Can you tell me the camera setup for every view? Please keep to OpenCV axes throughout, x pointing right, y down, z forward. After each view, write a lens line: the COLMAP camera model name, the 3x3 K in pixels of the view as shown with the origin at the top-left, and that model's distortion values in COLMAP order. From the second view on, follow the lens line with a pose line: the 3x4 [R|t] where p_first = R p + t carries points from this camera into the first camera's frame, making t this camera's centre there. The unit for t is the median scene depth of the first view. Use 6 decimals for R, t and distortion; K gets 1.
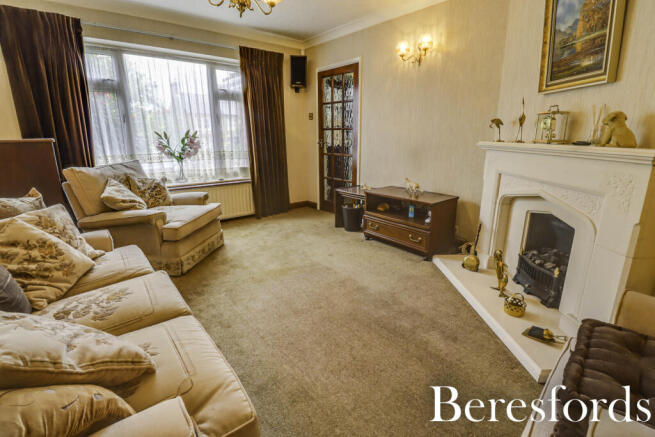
lens RADIAL K [[302.5, 0, 328.4], [0, 302.5, 208.8], [0, 0, 1]] dist [0.008352, -0.014947]
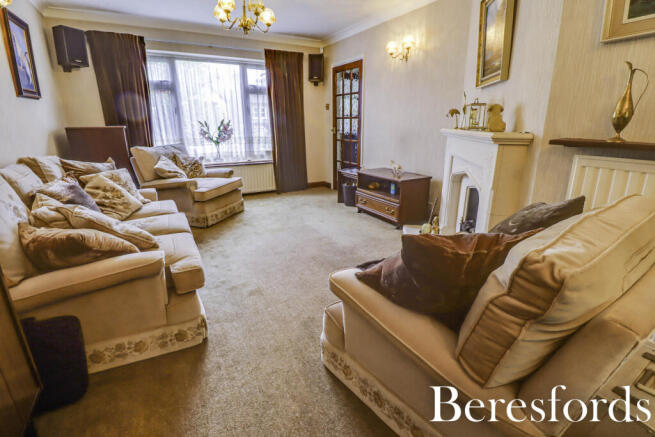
lens RADIAL K [[302.5, 0, 328.4], [0, 302.5, 208.8], [0, 0, 1]] dist [0.008352, -0.014947]
pose [[0.984779, 0.045715, -0.167692, 0.226585], [-0.039596, 0.998428, 0.039658, 0.049245], [0.169242, -0.032415, 0.985041, -0.200113]]
